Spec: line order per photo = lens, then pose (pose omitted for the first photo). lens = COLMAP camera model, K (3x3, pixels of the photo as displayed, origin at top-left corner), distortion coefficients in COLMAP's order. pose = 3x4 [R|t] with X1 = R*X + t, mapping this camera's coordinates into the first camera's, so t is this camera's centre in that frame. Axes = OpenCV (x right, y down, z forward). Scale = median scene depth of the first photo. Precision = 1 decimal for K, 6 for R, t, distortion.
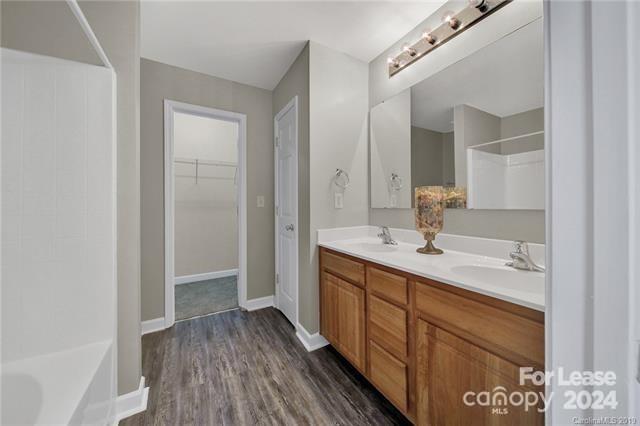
lens RADIAL K [[229.7, 0, 320.5], [0, 229.7, 206.6], [0, 0, 1]] dist [0.002346, -0.000129]
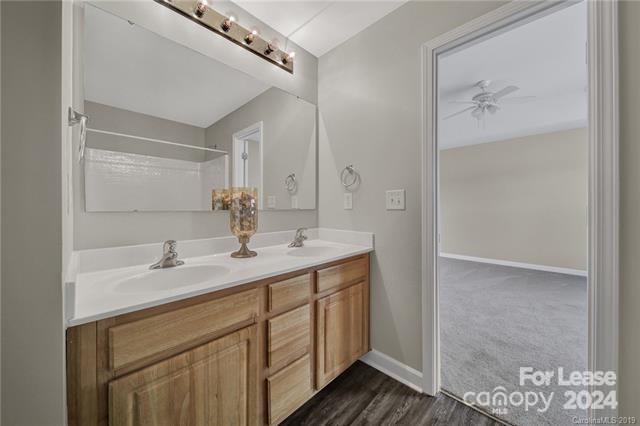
lens RADIAL K [[229.7, 0, 320.4], [0, 229.7, 208.9], [0, 0, 1]] dist [0.002346, -0.000129]
pose [[-0.271740, -0.003087, 0.962366, -0.571116], [0.004836, 0.999978, 0.004573, -0.000227], [-0.962358, 0.005897, -0.271719, 1.016141]]
